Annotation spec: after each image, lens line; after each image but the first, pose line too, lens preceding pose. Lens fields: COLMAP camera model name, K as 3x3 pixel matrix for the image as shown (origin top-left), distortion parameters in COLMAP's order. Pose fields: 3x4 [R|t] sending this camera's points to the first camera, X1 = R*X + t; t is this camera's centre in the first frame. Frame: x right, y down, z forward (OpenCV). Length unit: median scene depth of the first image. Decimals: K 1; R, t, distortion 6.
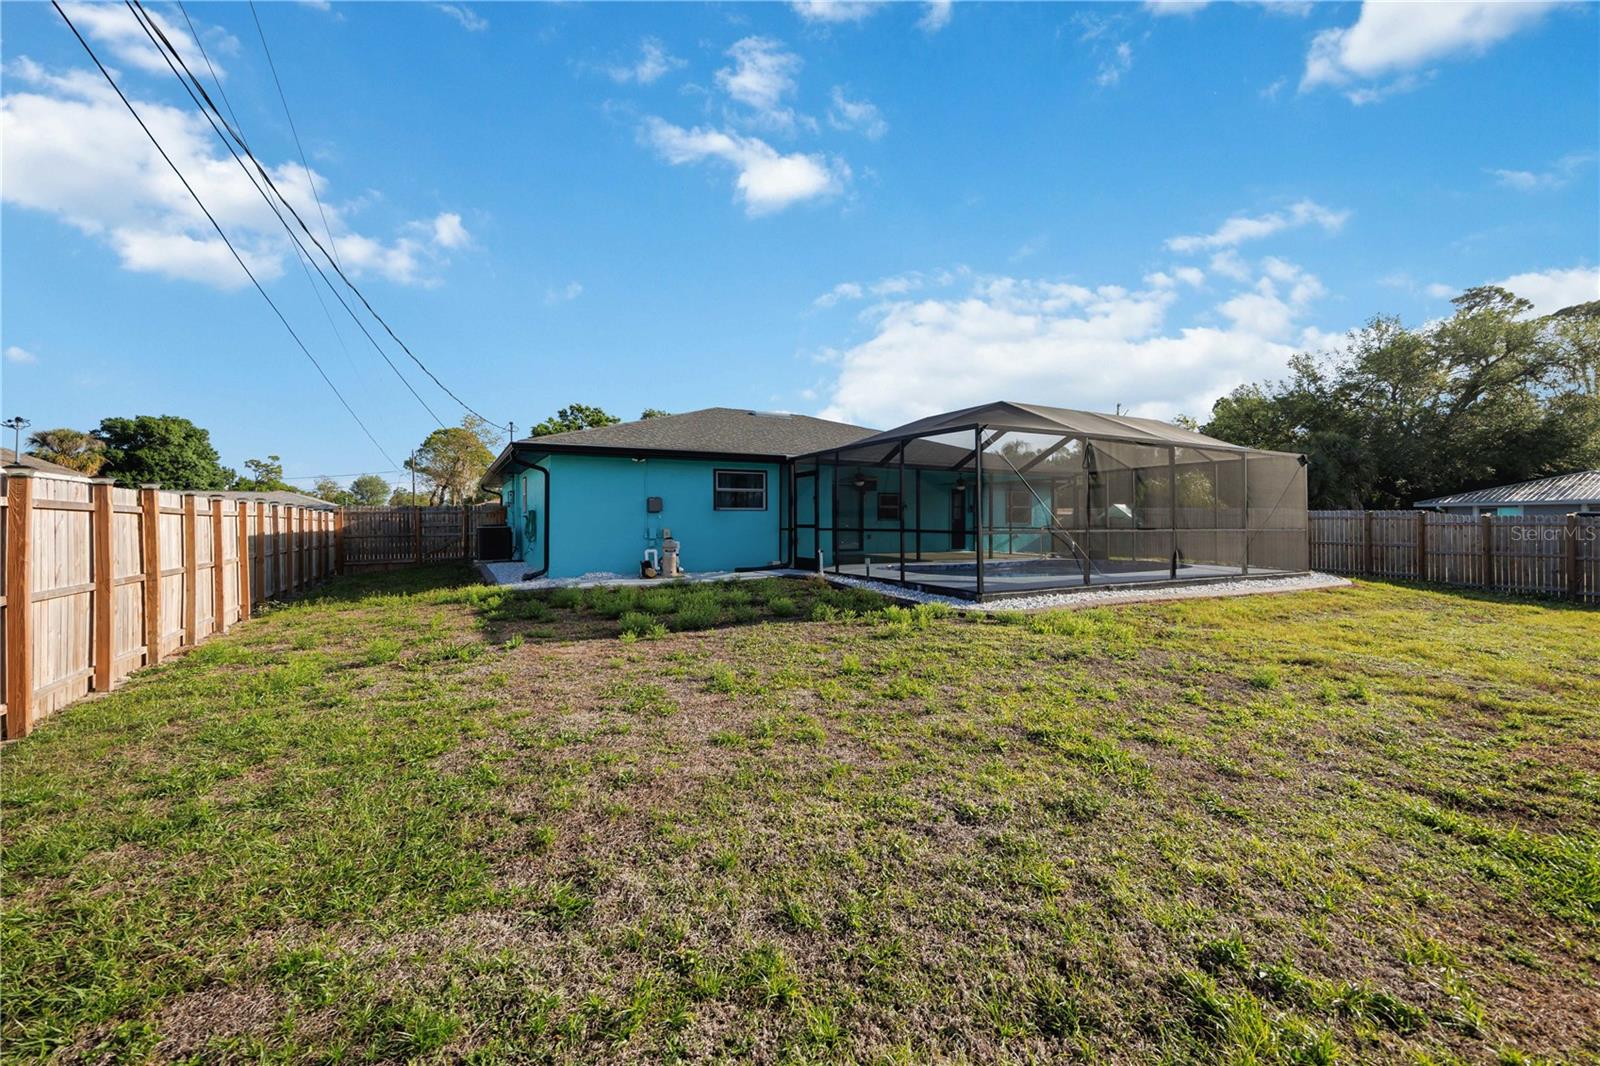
lens RADIAL K [[635.4, 0, 802.4], [0, 635.4, 525.3], [0, 0, 1]] dist [0.000018, 0.000180]
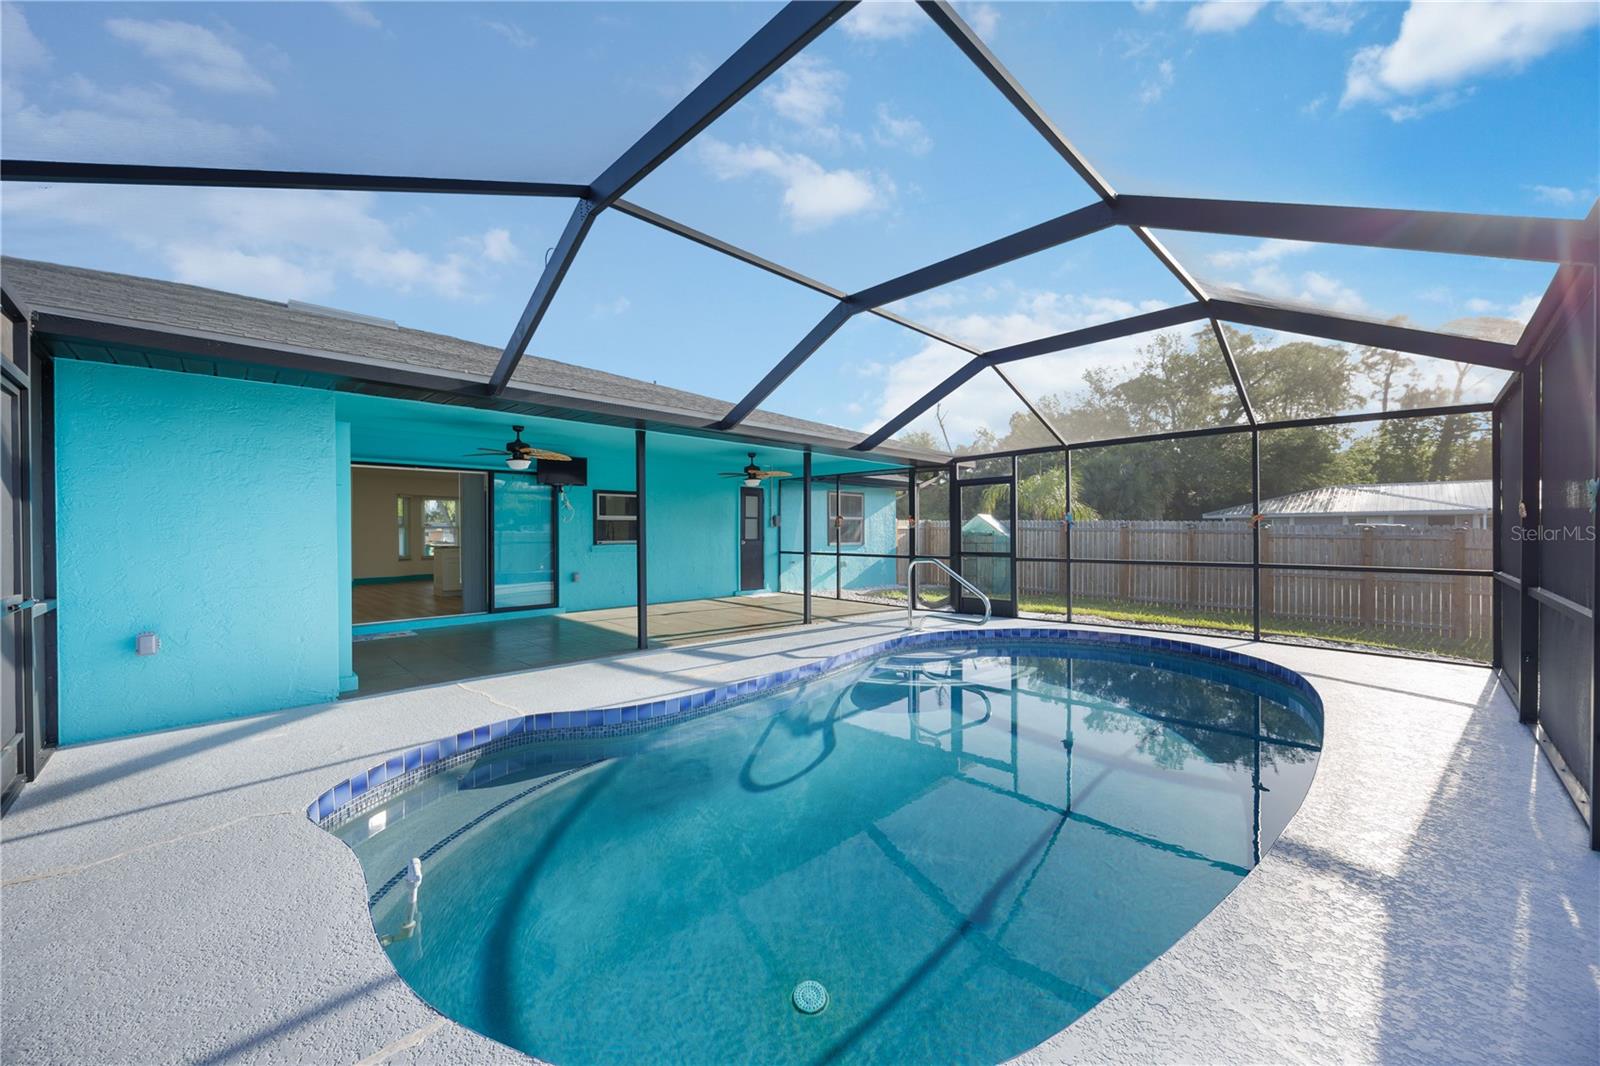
lens RADIAL K [[635.4, 0, 796.9], [0, 635.4, 535.6], [0, 0, 1]] dist [0.000018, 0.000180]
pose [[0.960001, -0.006828, 0.279913, 0.110920], [0.007703, 0.999968, -0.002027, -0.009790], [-0.279890, 0.004102, 0.960023, 0.388653]]
